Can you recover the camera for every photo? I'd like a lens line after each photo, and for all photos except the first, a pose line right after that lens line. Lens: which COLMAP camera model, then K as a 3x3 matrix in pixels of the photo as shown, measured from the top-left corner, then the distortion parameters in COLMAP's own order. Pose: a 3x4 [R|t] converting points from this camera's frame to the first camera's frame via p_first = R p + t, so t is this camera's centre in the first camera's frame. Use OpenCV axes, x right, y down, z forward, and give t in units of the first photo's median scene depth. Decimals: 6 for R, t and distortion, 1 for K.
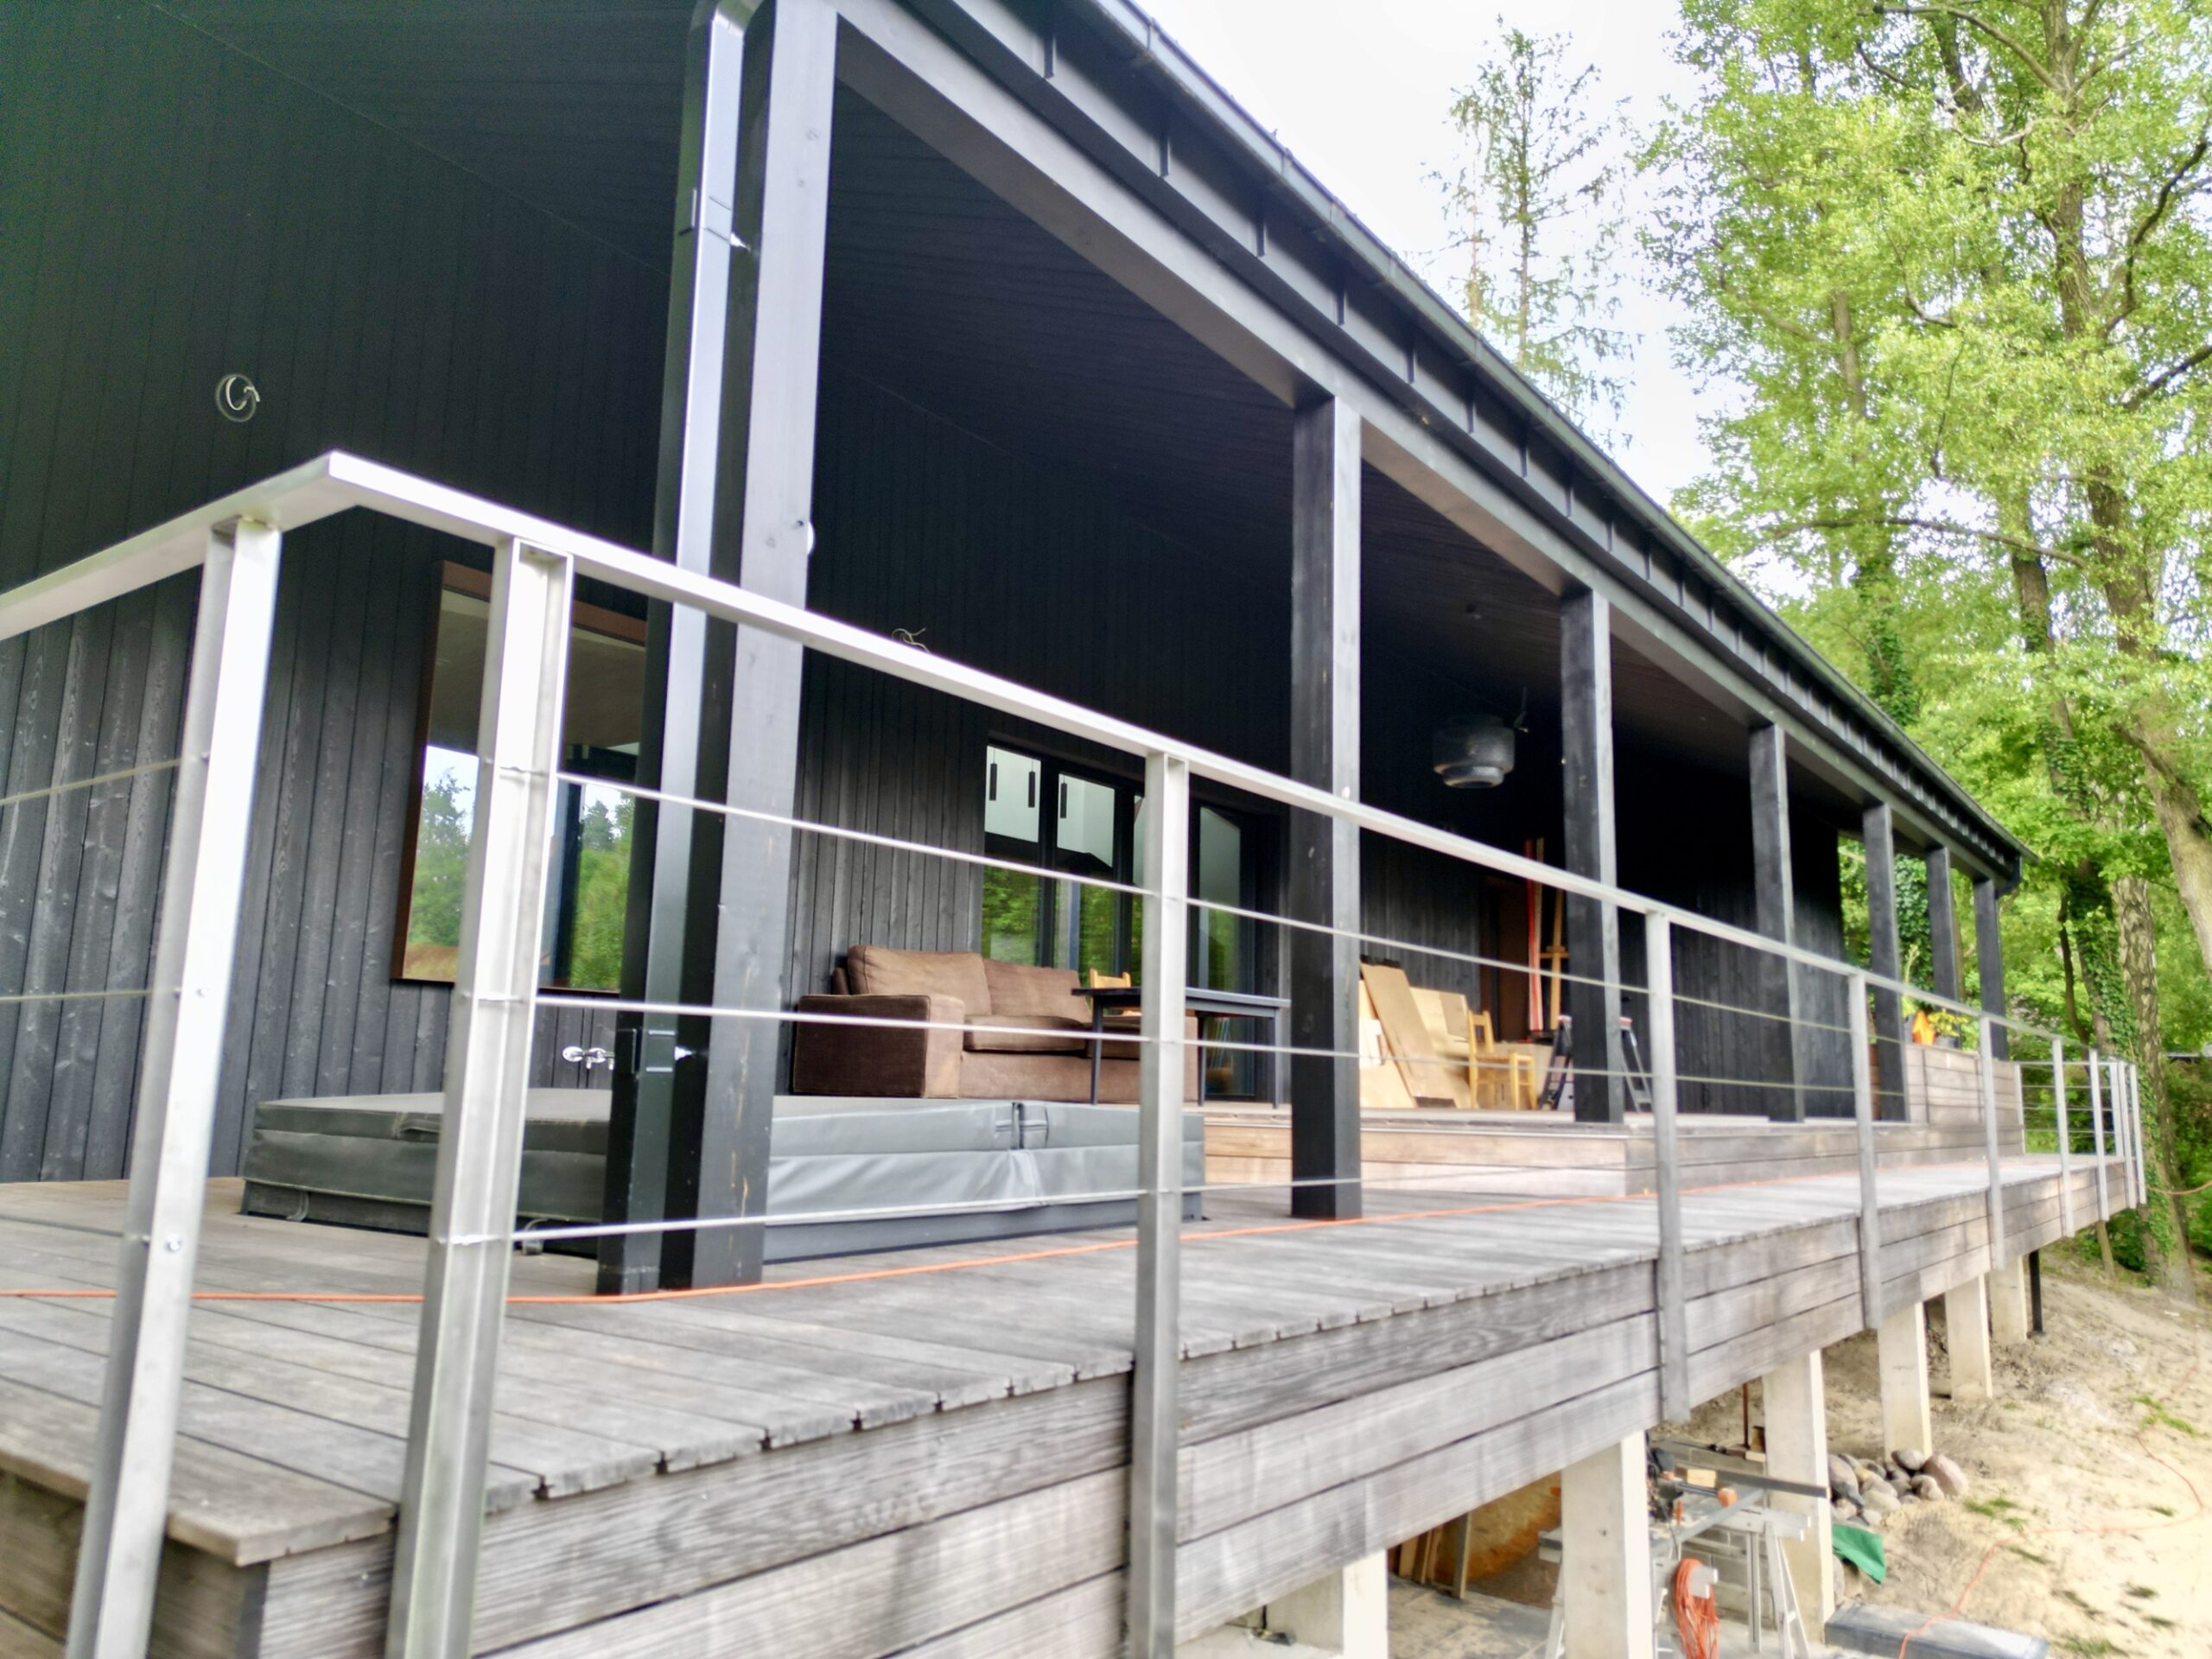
lens RADIAL K [[1556.3, 0, 1106.0], [0, 1556.3, 829.5], [0, 0, 1]] dist [0.091805, -0.092545]
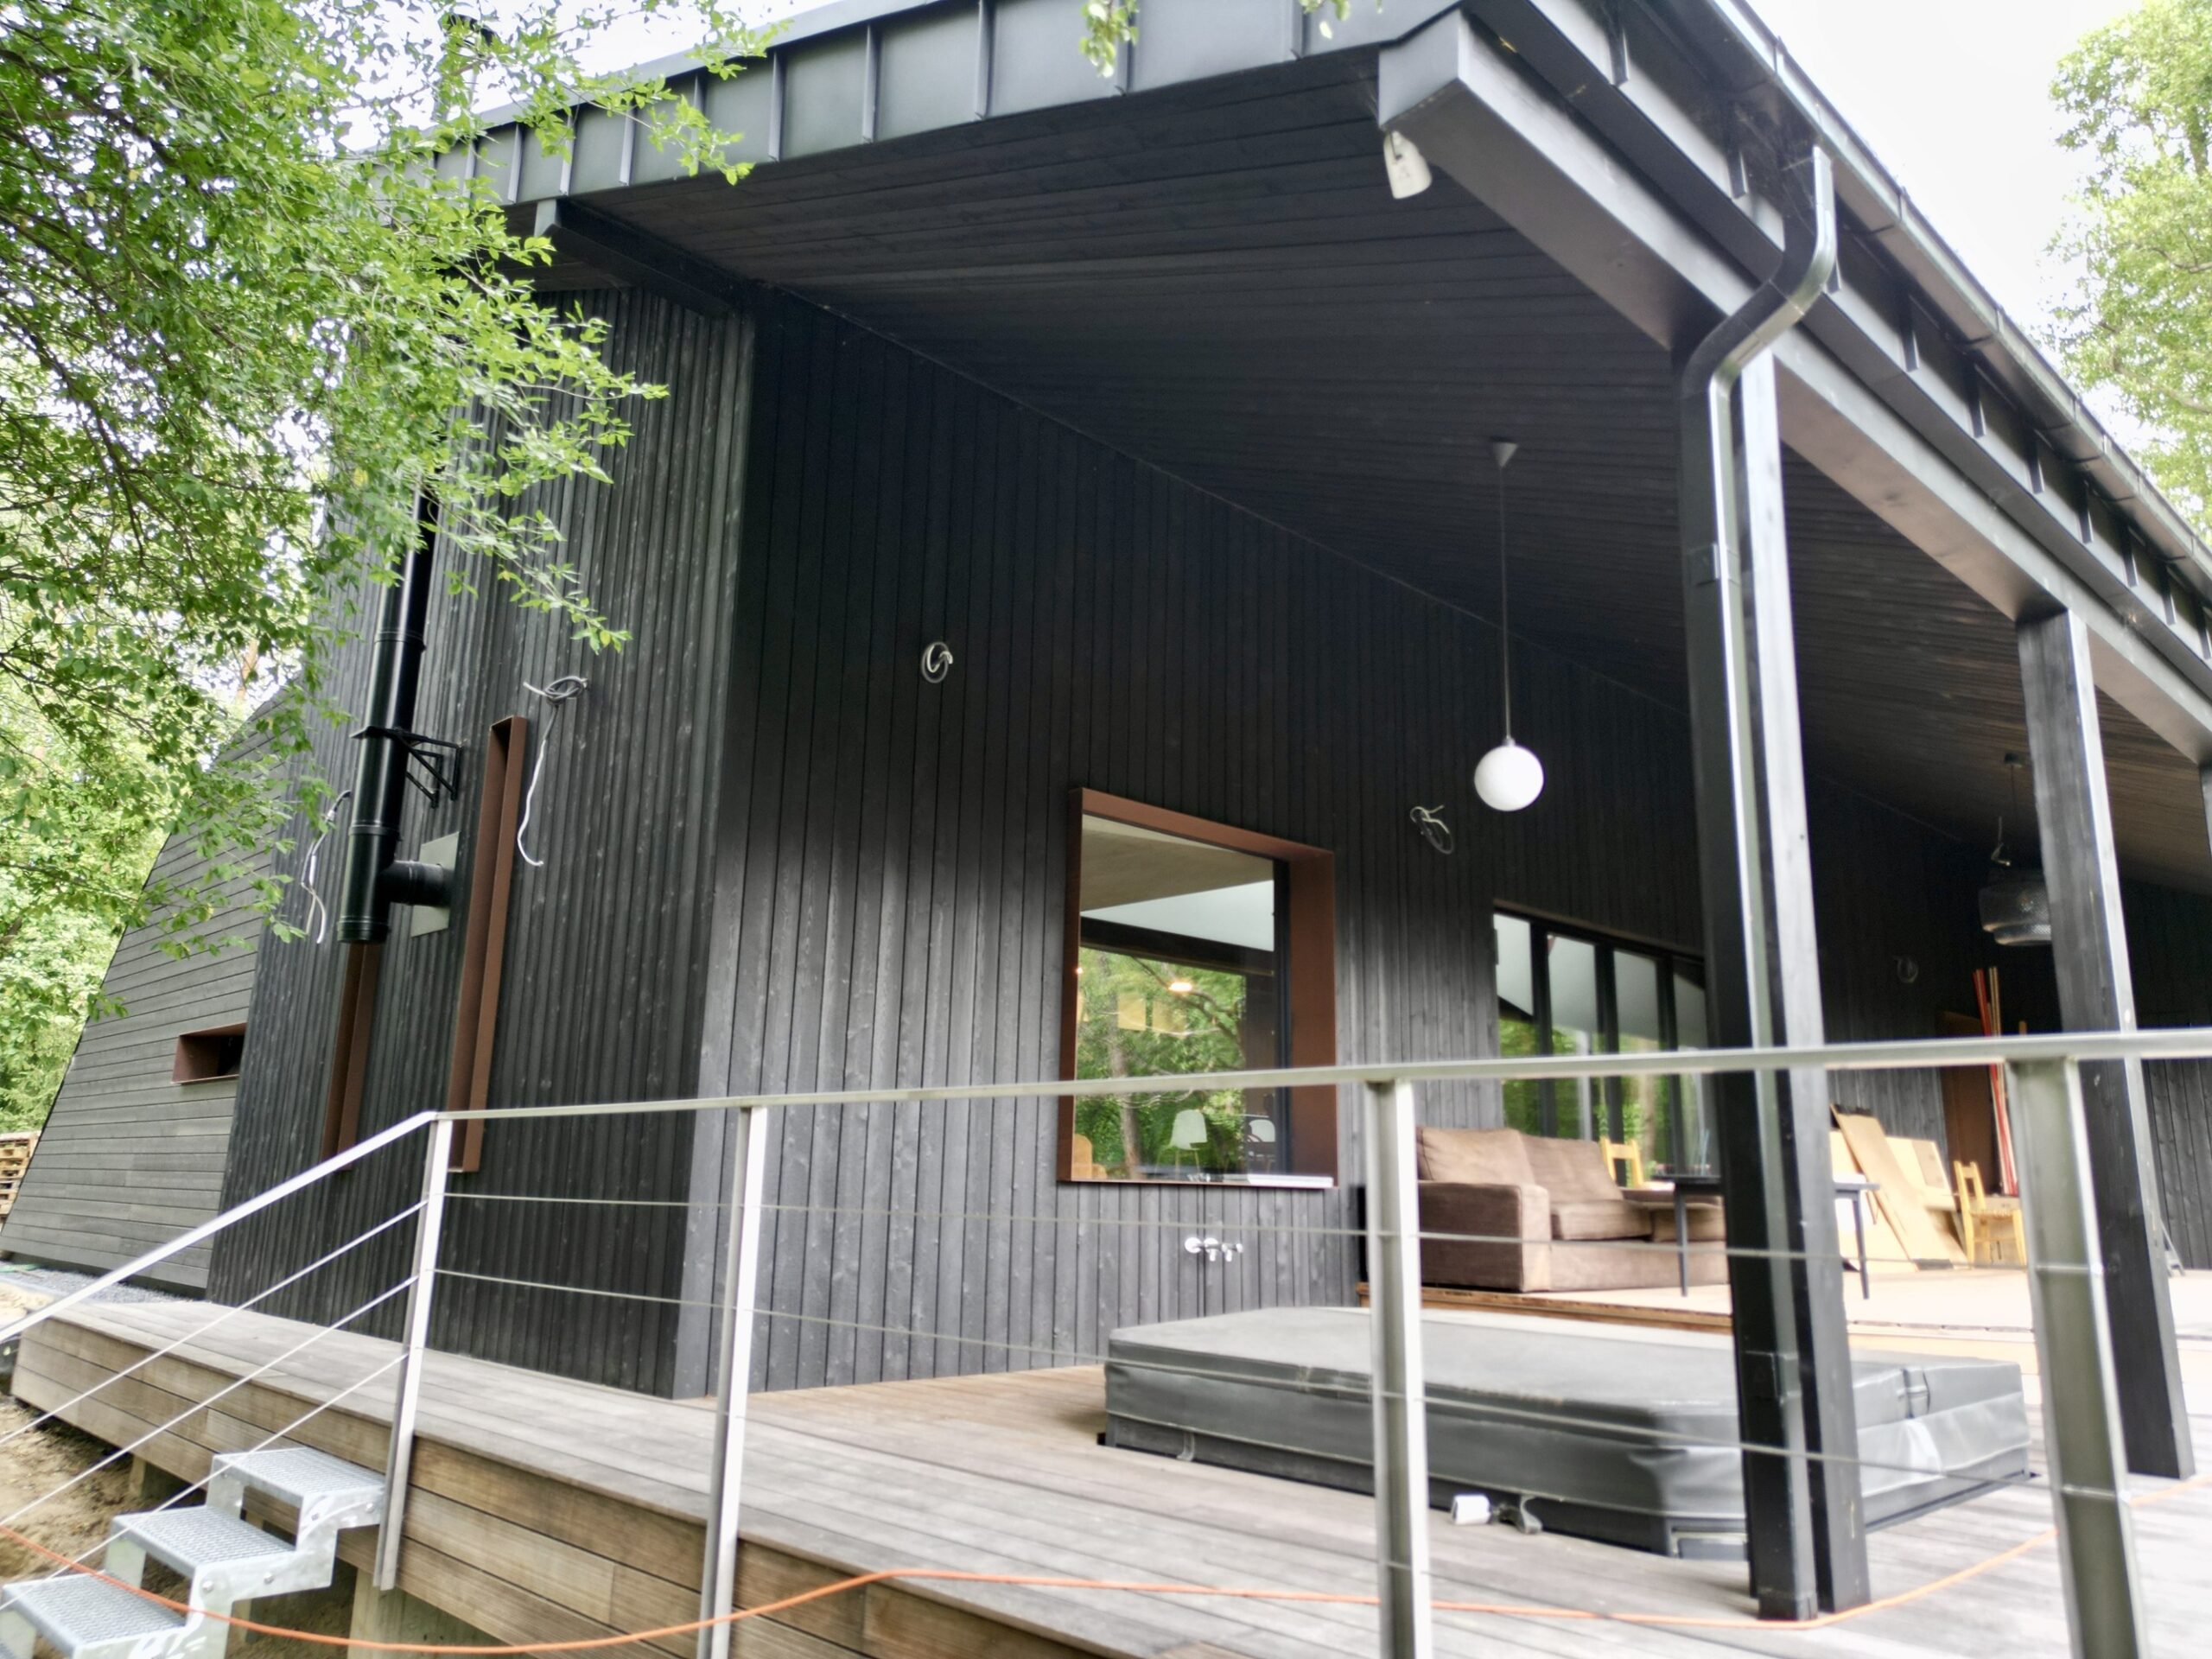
lens RADIAL K [[1556.1, 0, 1106.0], [0, 1556.1, 829.5], [0, 0, 1]] dist [0.060046, -0.029152]
pose [[0.987460, -0.038064, -0.153209, -0.260735], [0.028049, 0.997358, -0.067008, -0.075142], [0.155355, 0.061871, 0.985919, -0.057905]]
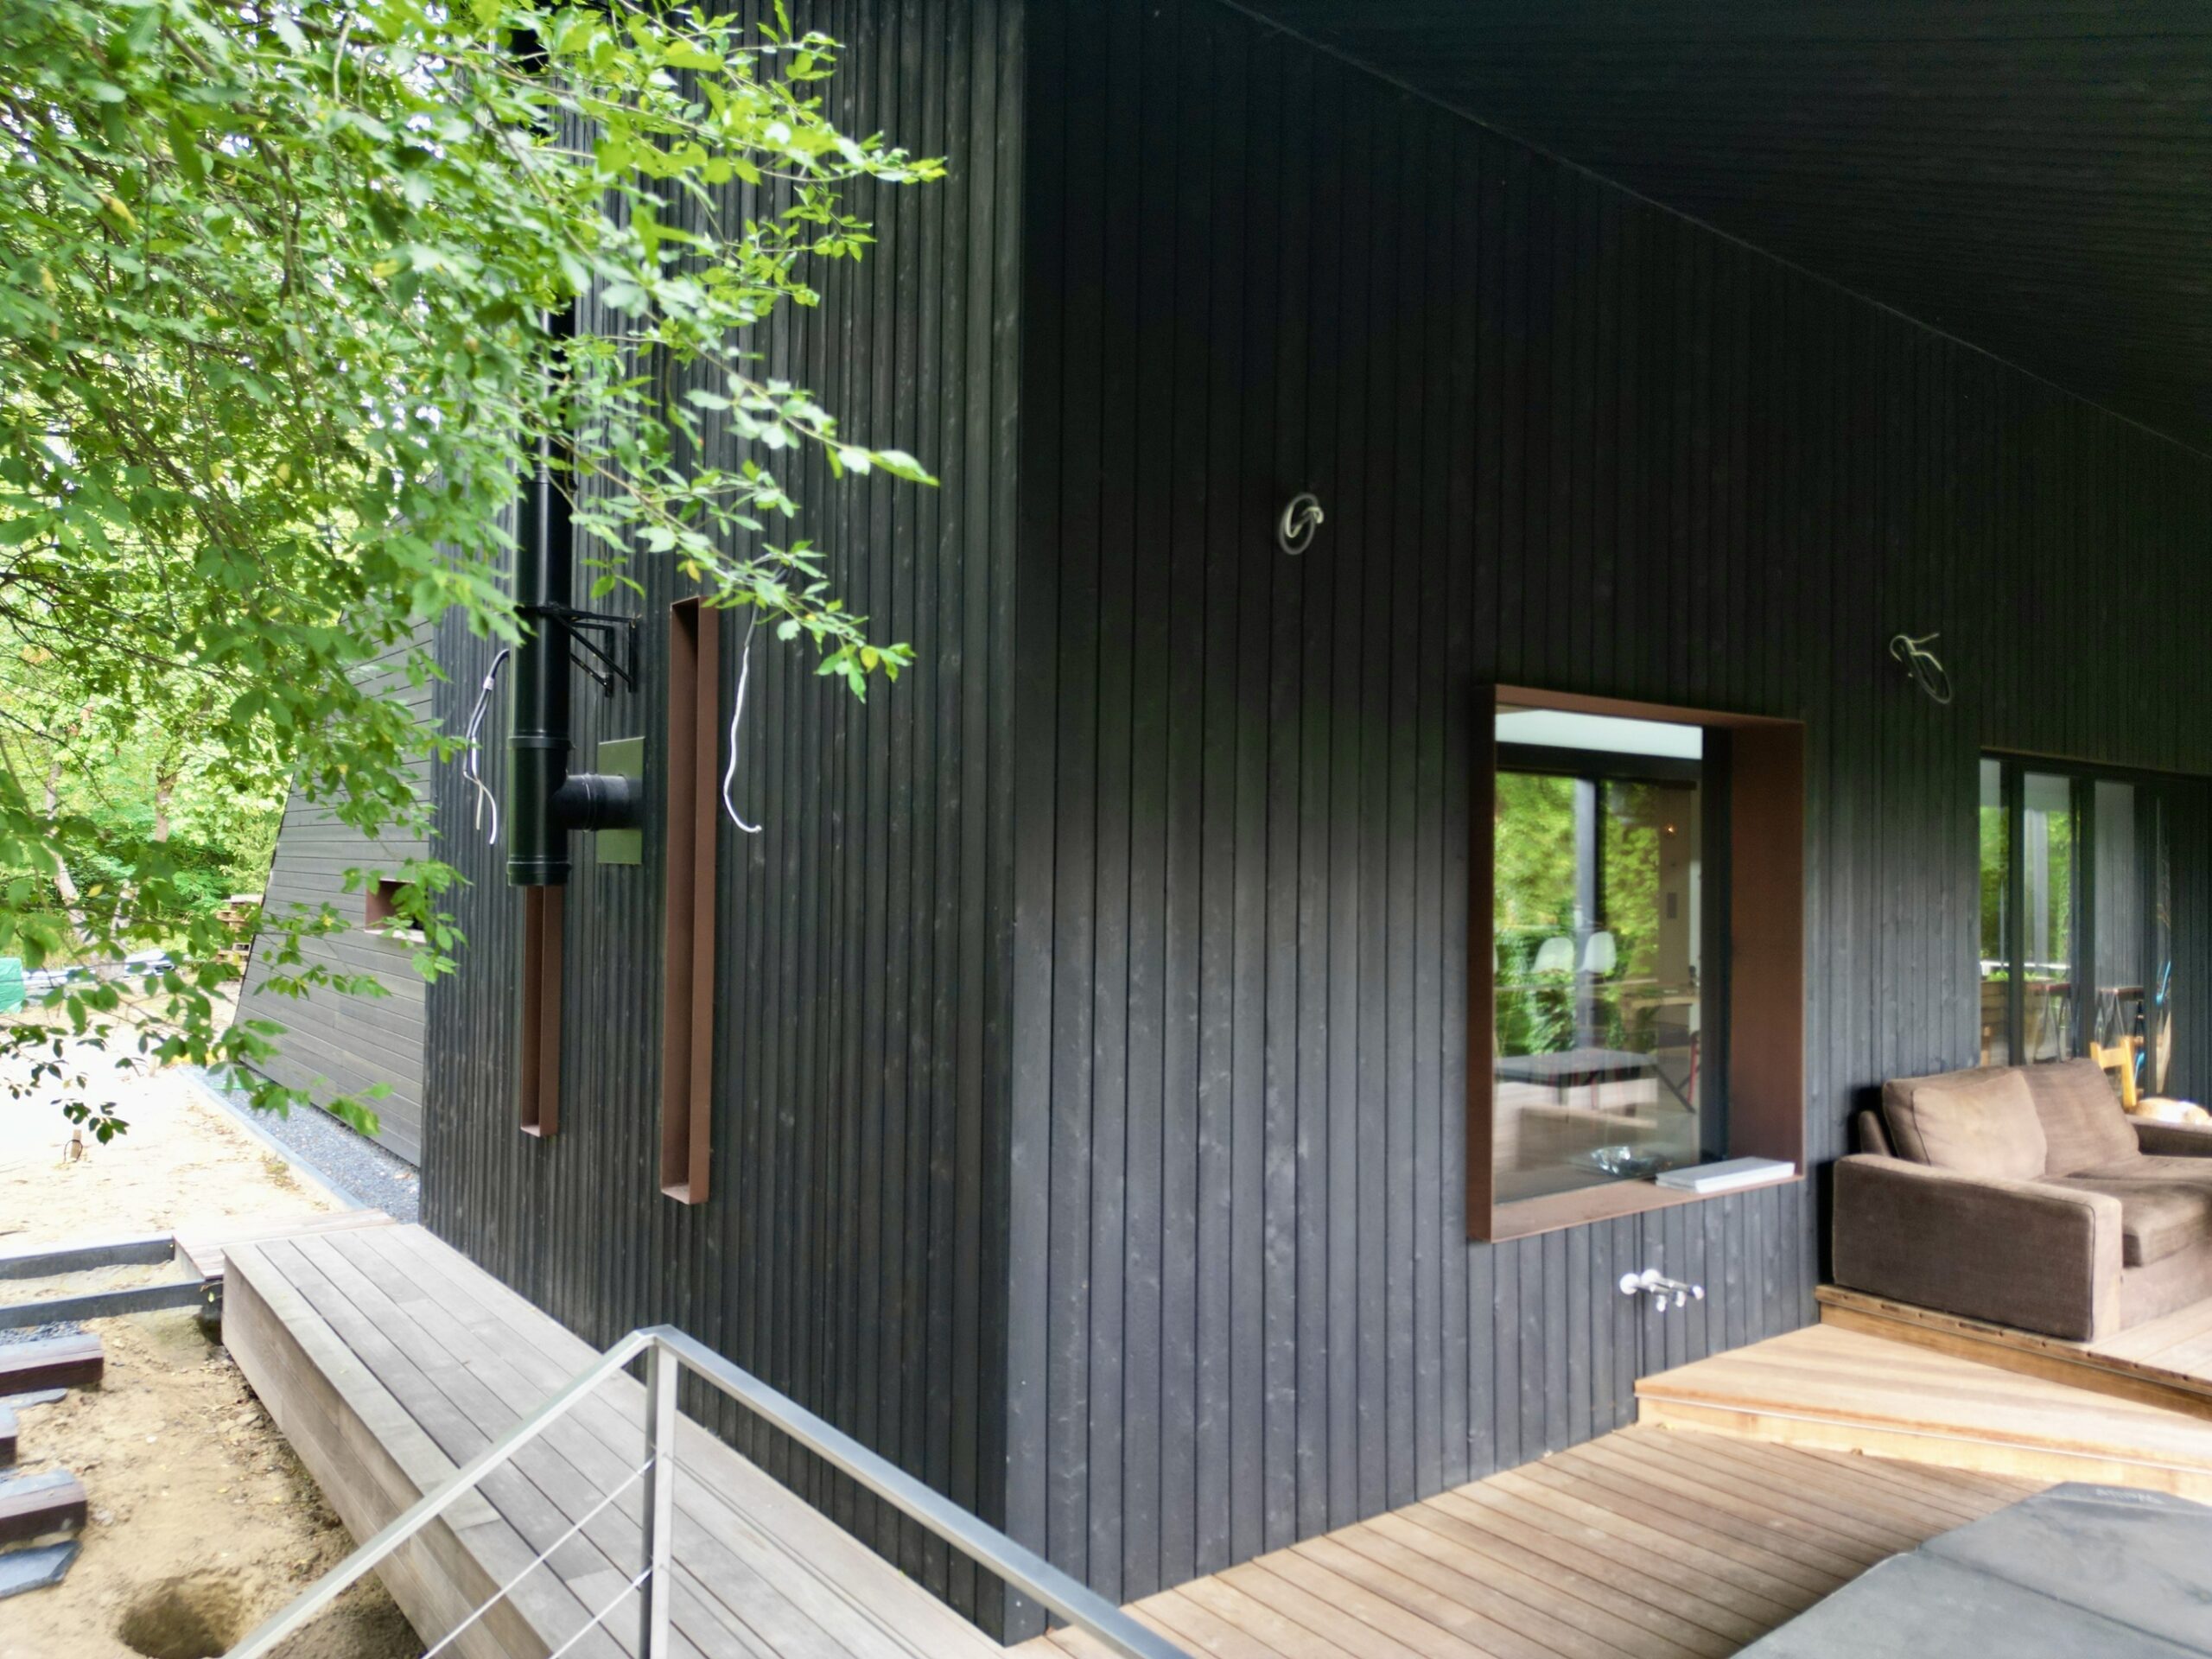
lens RADIAL K [[1556.3, 0, 1106.0], [0, 1556.3, 829.5], [0, 0, 1]] dist [0.091805, -0.092545]
pose [[0.964439, -0.014062, -0.263930, -0.437612], [0.051175, 0.989622, 0.134274, -0.230598], [0.259303, -0.143005, 0.955150, 0.247141]]
